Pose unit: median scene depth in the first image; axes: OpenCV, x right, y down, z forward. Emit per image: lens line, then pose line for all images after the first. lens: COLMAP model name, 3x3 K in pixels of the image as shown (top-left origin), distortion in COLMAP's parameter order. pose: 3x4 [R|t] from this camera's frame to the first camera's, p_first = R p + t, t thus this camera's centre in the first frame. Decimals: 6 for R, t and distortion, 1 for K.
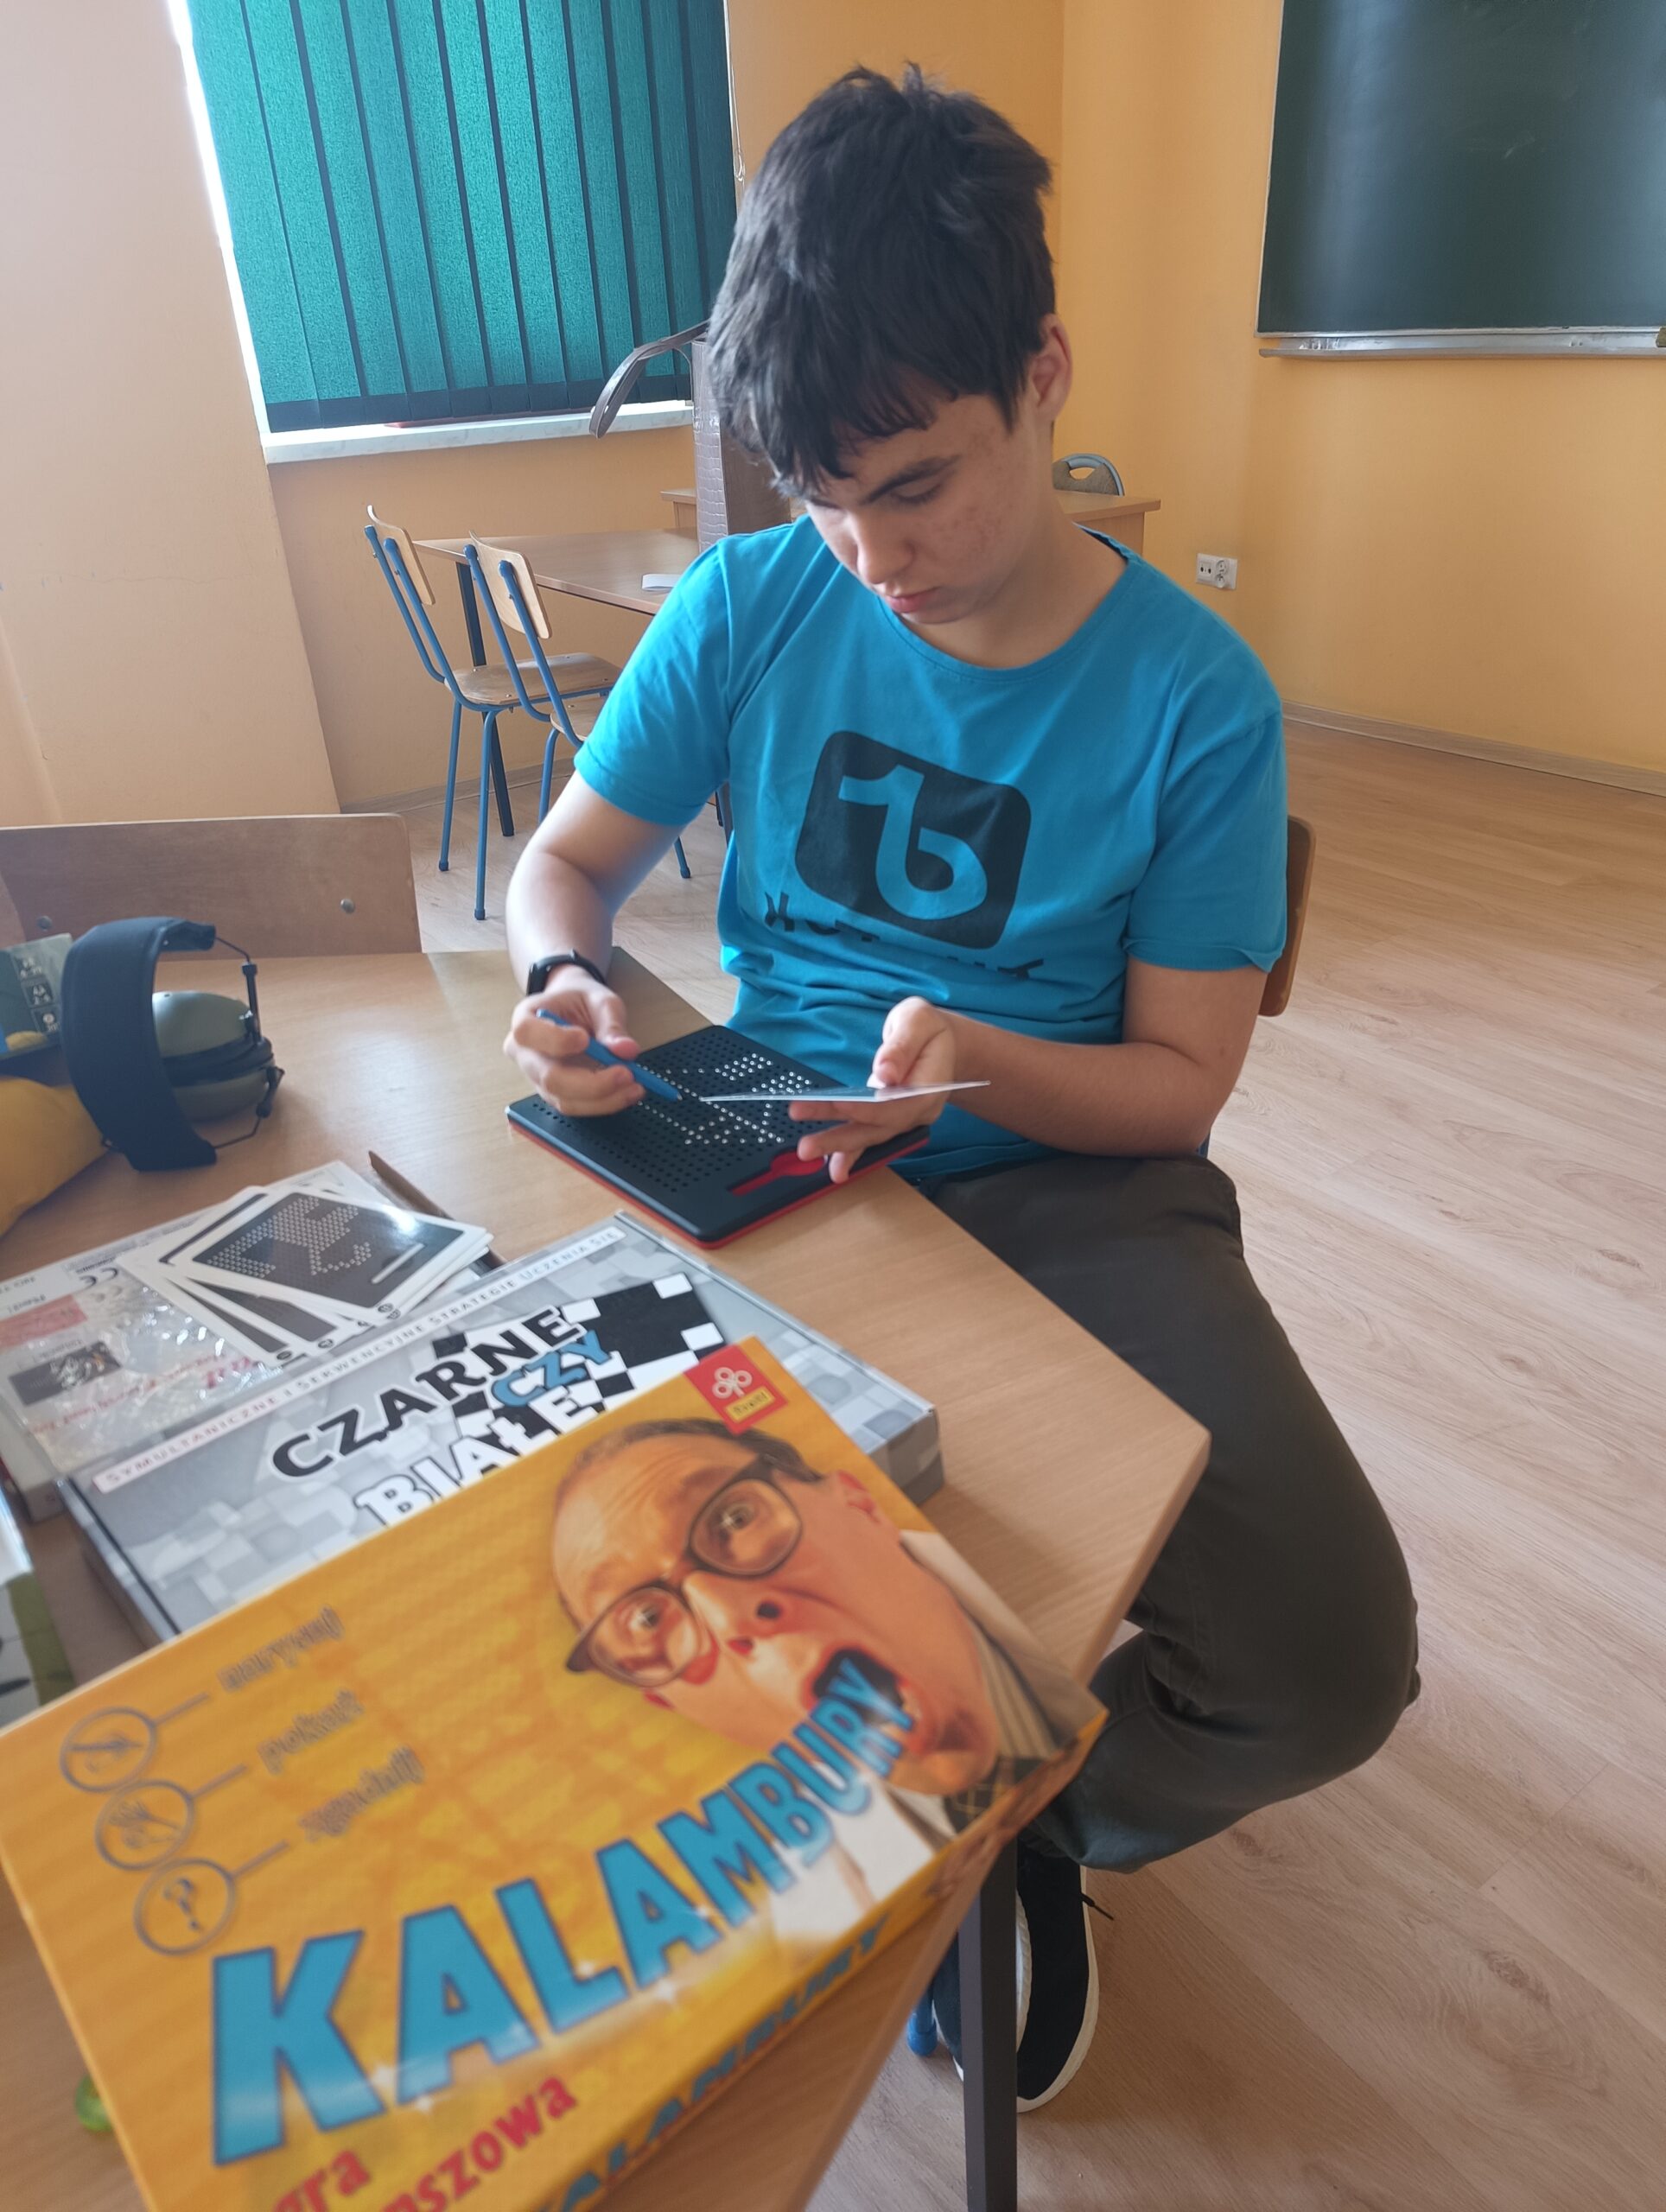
lens RADIAL K [[1525.1, 0, 842.3], [0, 1525.1, 1108.3], [0, 0, 1]] dist [0.020749, -0.026566]
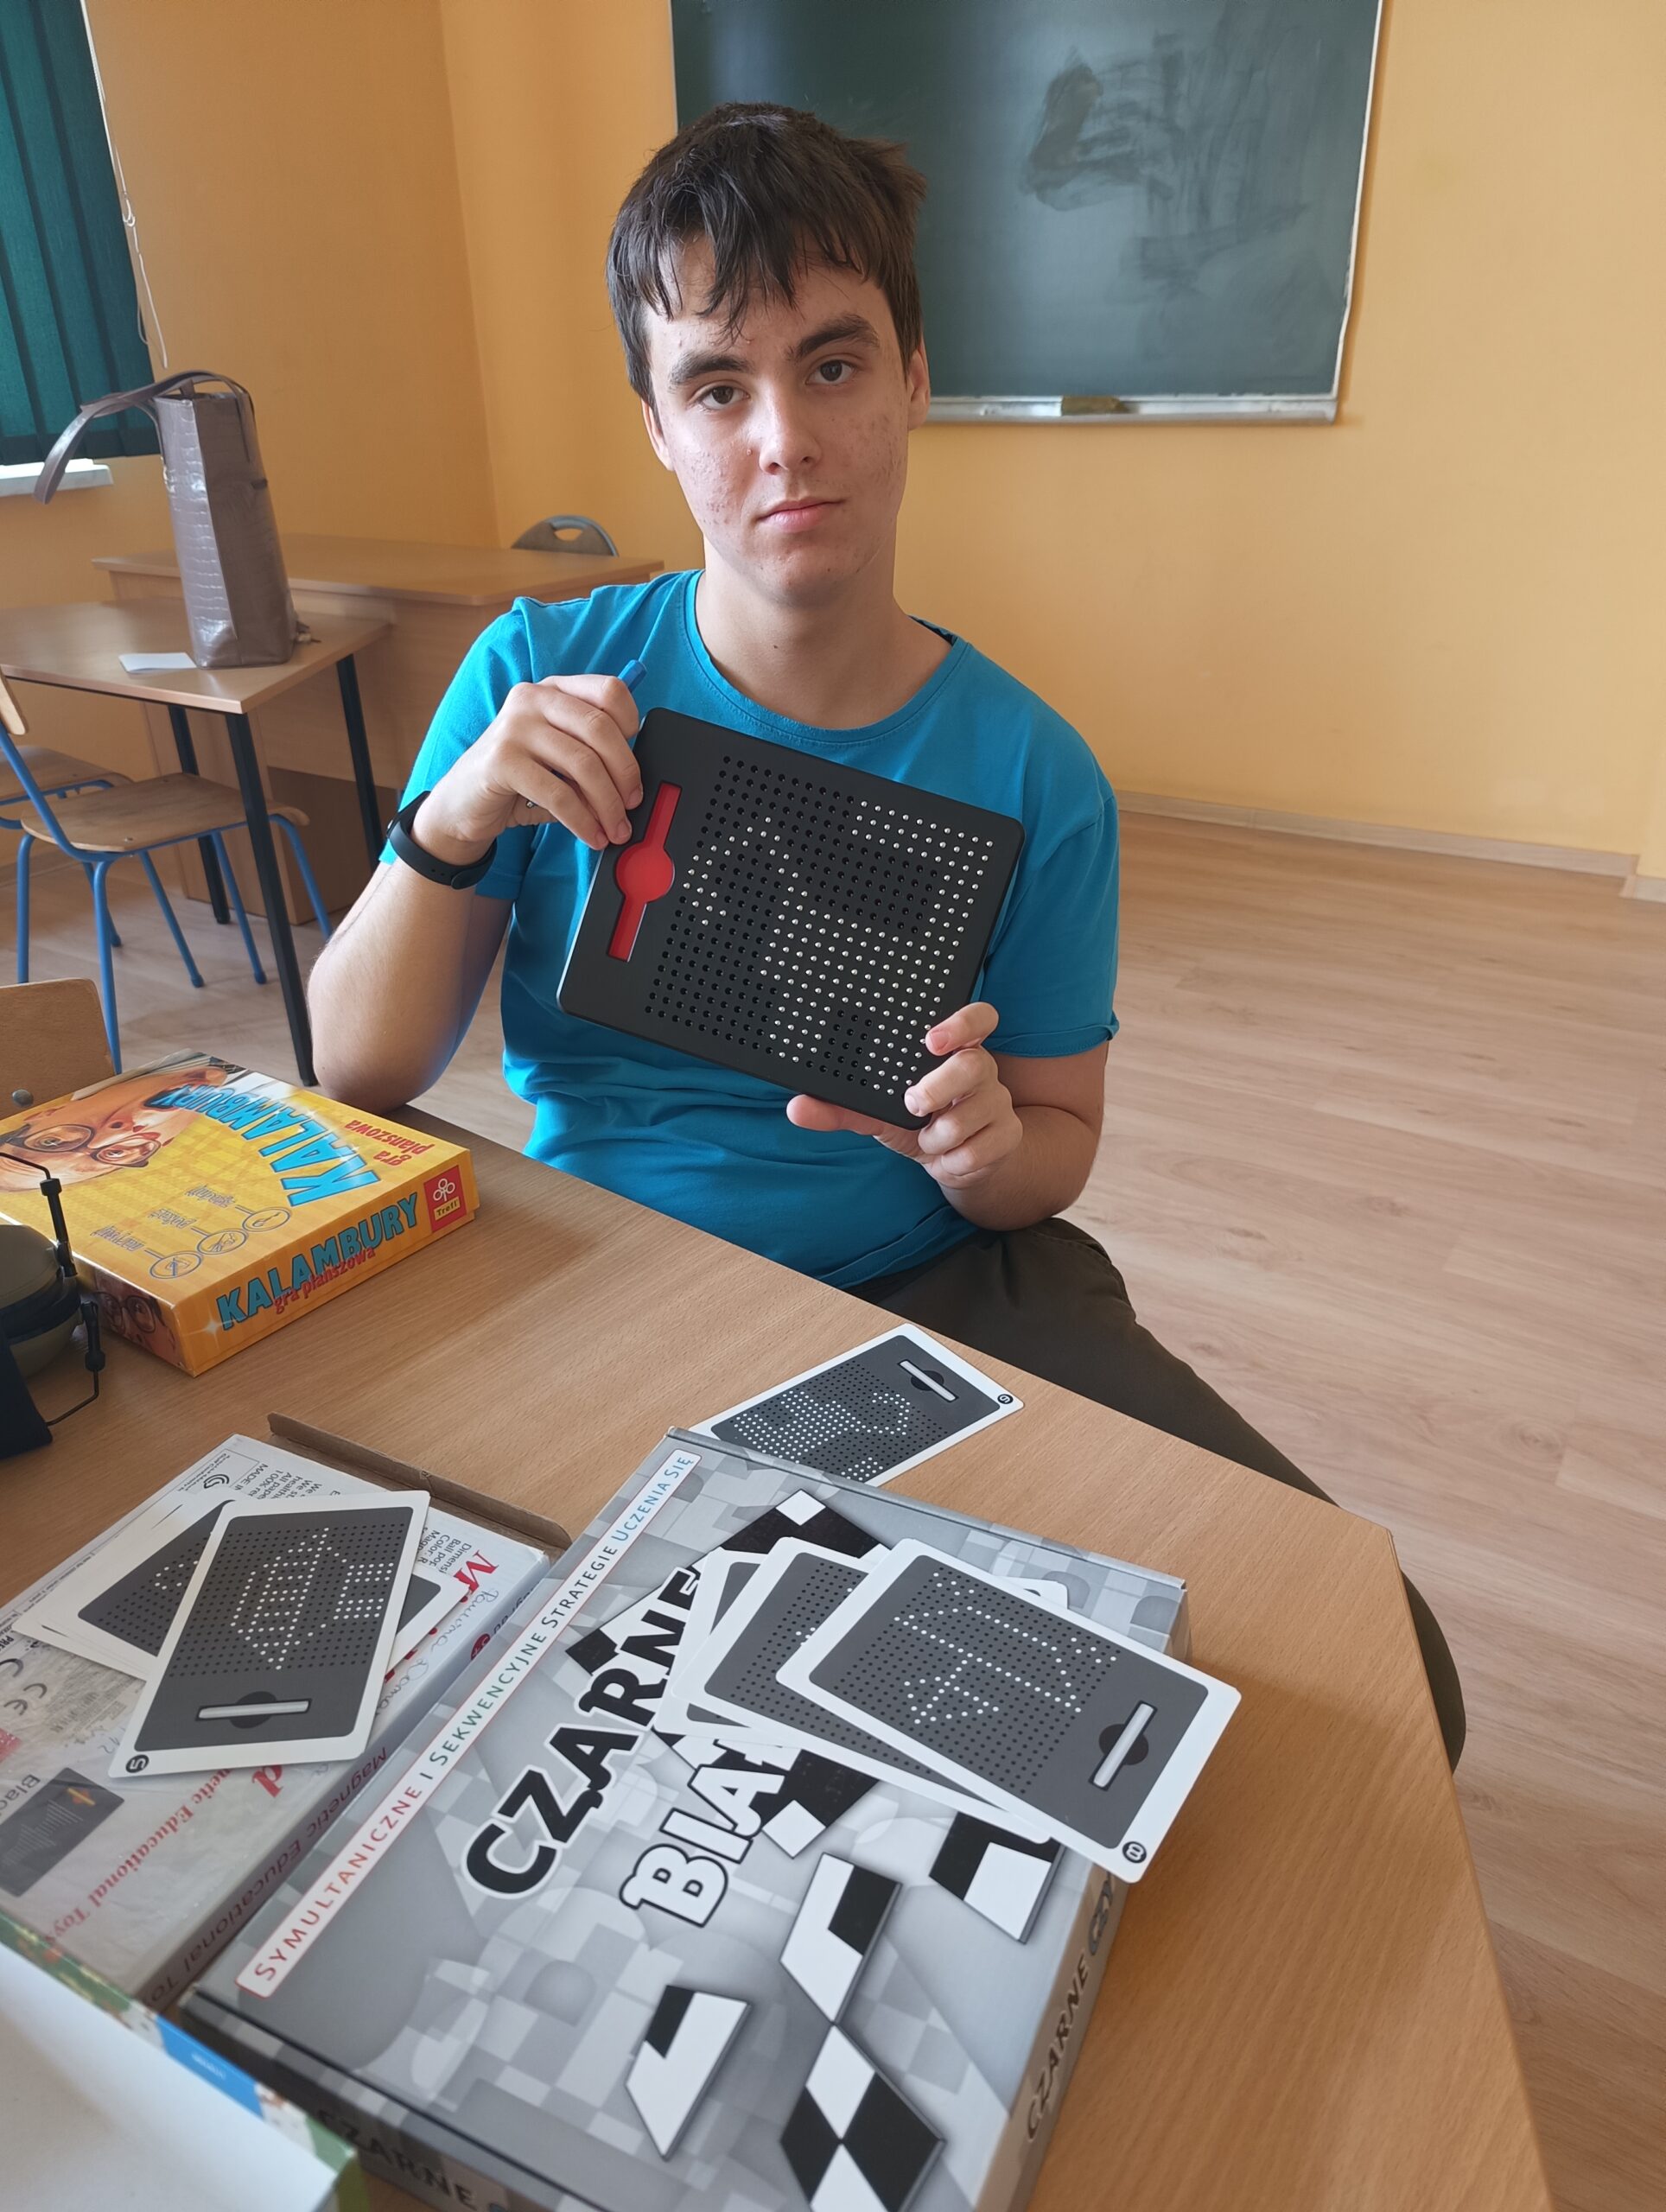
lens RADIAL K [[1525.1, 0, 834.9], [0, 1525.1, 1093.7], [0, 0, 1]] dist [0.020749, -0.026566]
pose [[0.925474, -0.144864, 0.350016, -0.362269], [0.157829, 0.987429, -0.008639, -0.102784], [-0.344365, 0.063238, 0.936704, 0.176602]]
